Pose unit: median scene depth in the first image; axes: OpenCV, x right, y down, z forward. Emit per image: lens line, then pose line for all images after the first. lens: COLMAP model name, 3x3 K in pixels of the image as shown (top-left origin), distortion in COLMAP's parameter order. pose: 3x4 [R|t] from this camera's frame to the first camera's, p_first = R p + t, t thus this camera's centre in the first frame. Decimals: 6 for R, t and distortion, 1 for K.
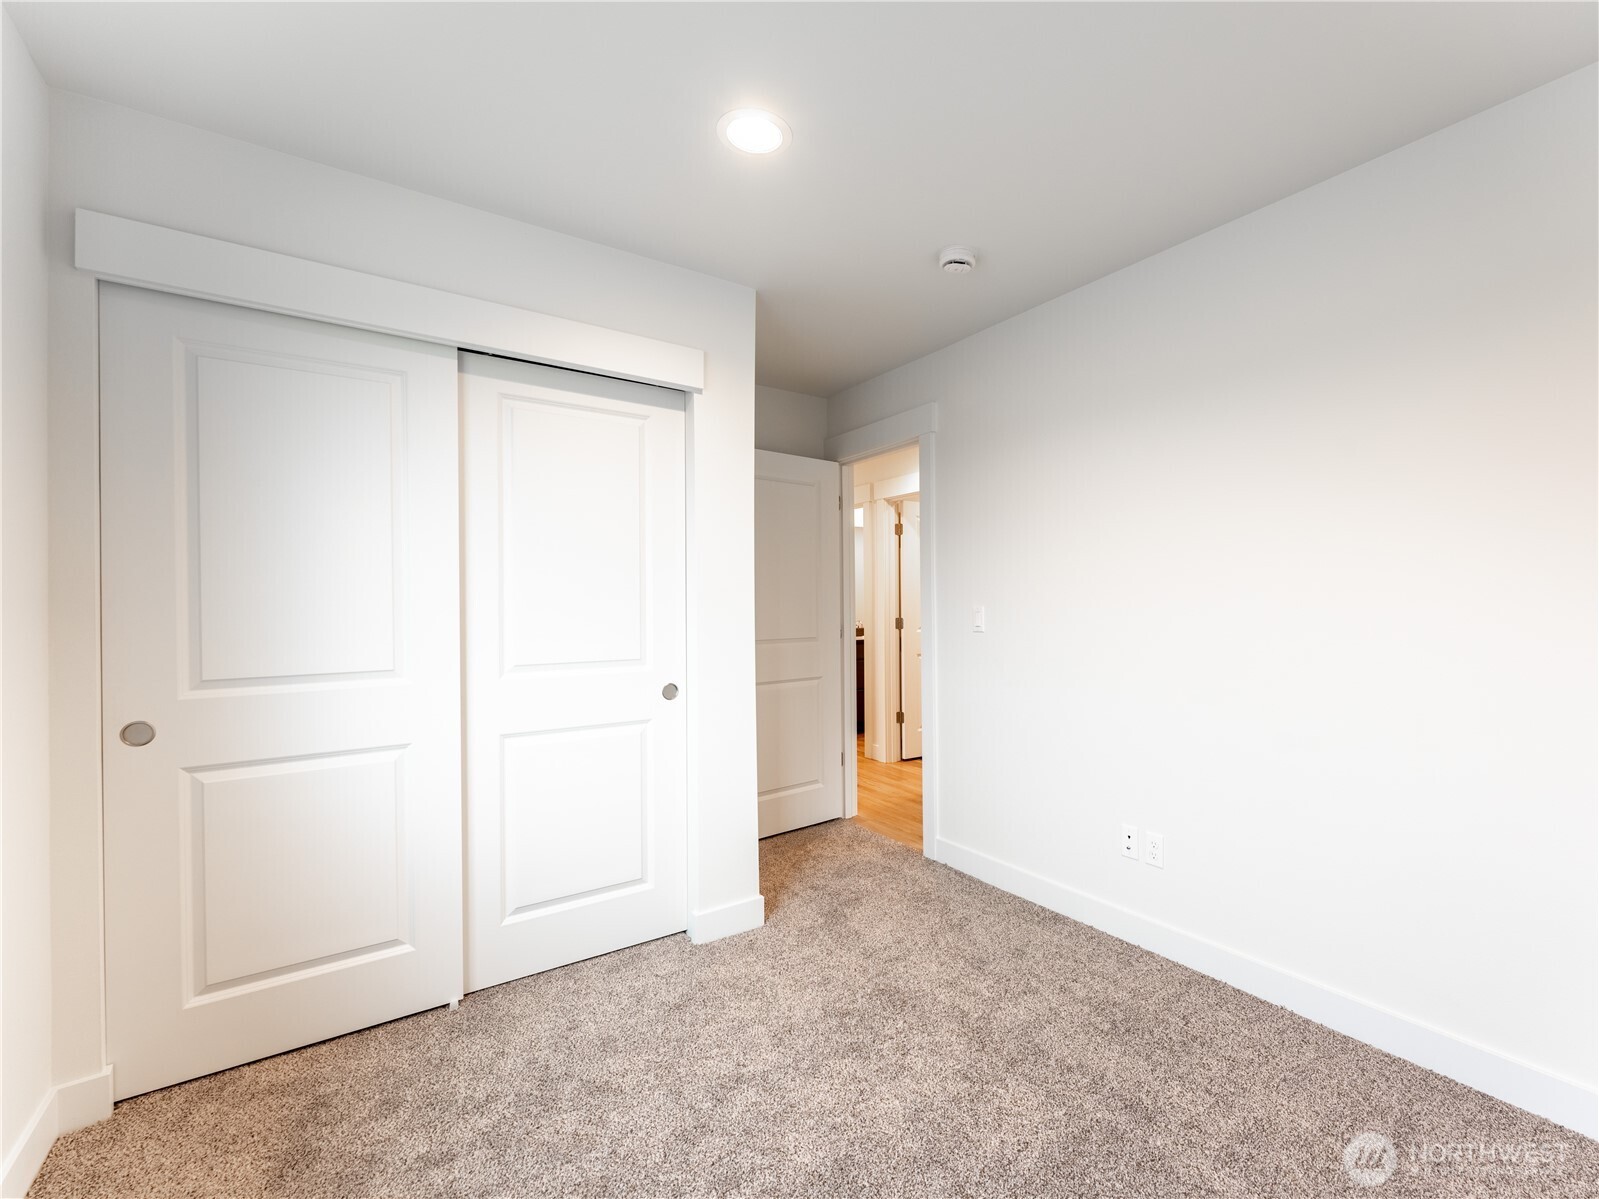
lens RADIAL K [[682.1, 0, 807.3], [0, 682.1, 608.1], [0, 0, 1]] dist [-0.018477, -0.000551]
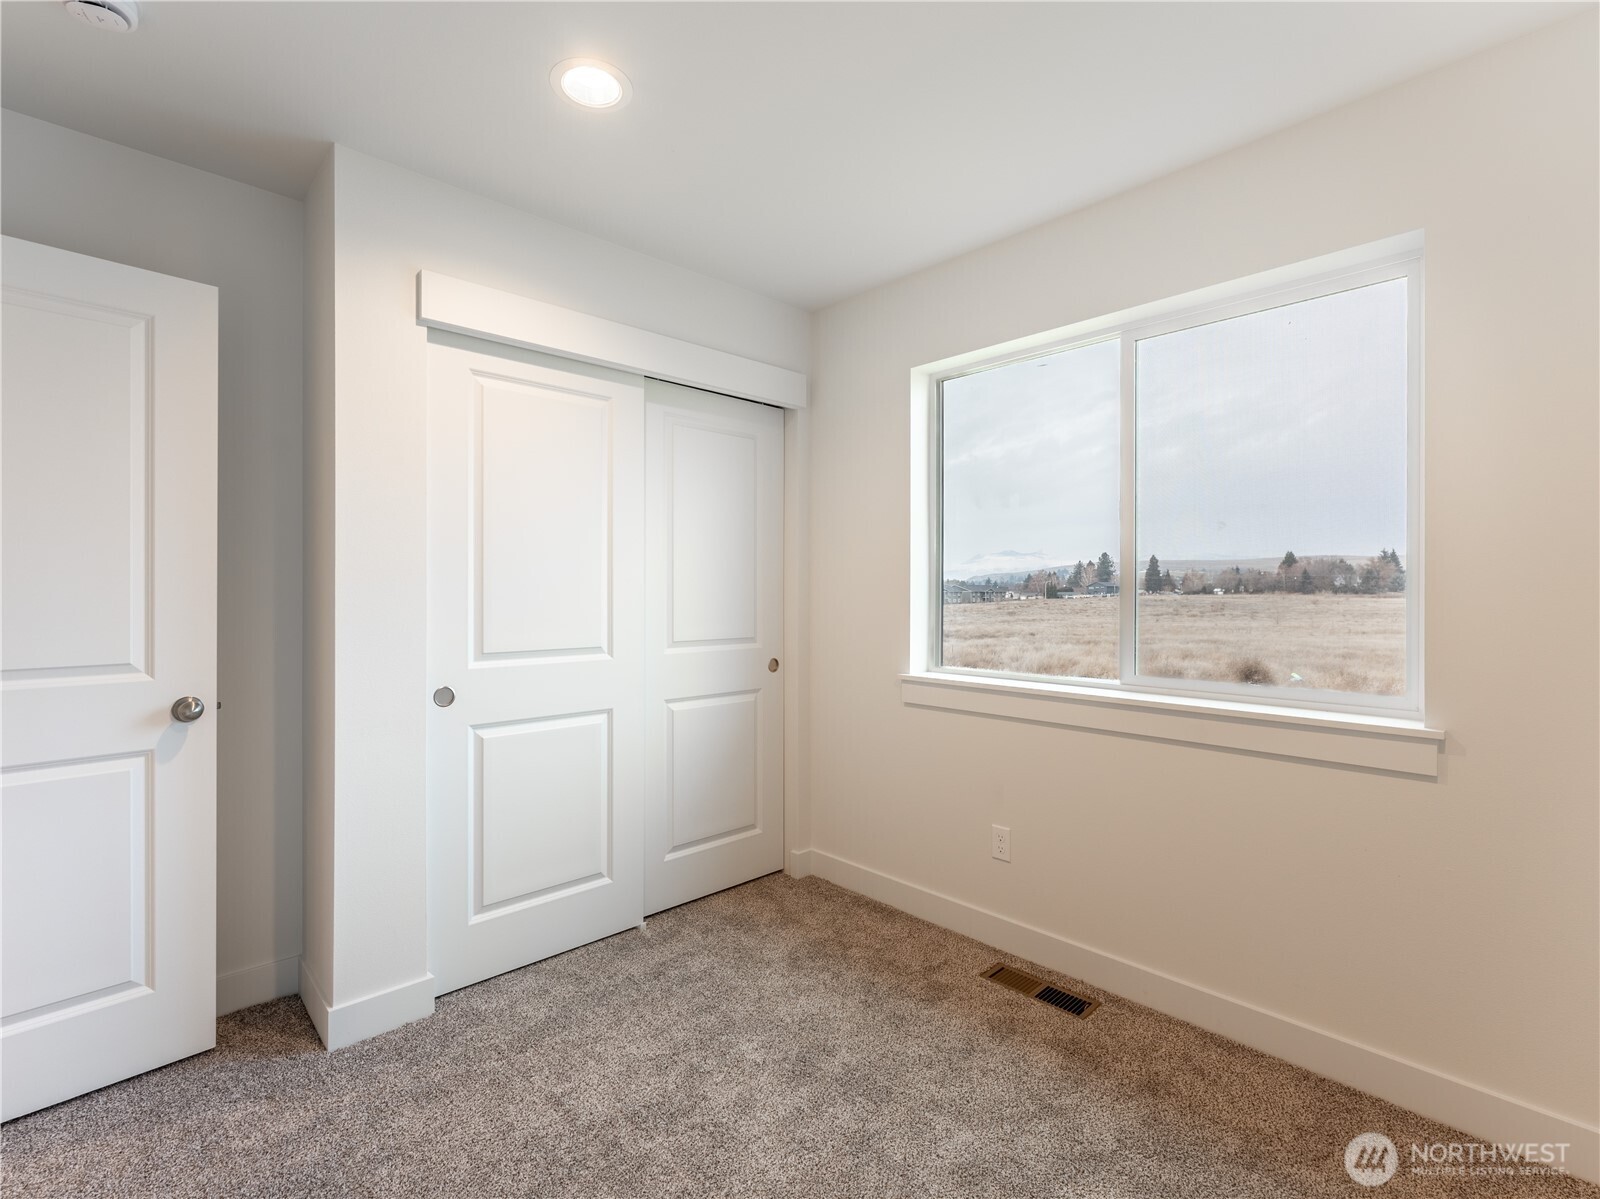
lens RADIAL K [[749.7, 0, 800.0], [0, 749.7, 599.5], [0, 0, 1]] dist [-0.000619, -0.000583]
pose [[0.986402, 0.001717, 0.164341, -0.557140], [-0.002795, 0.999976, 0.006330, 0.001519], [-0.164327, -0.006703, 0.986383, -0.424164]]
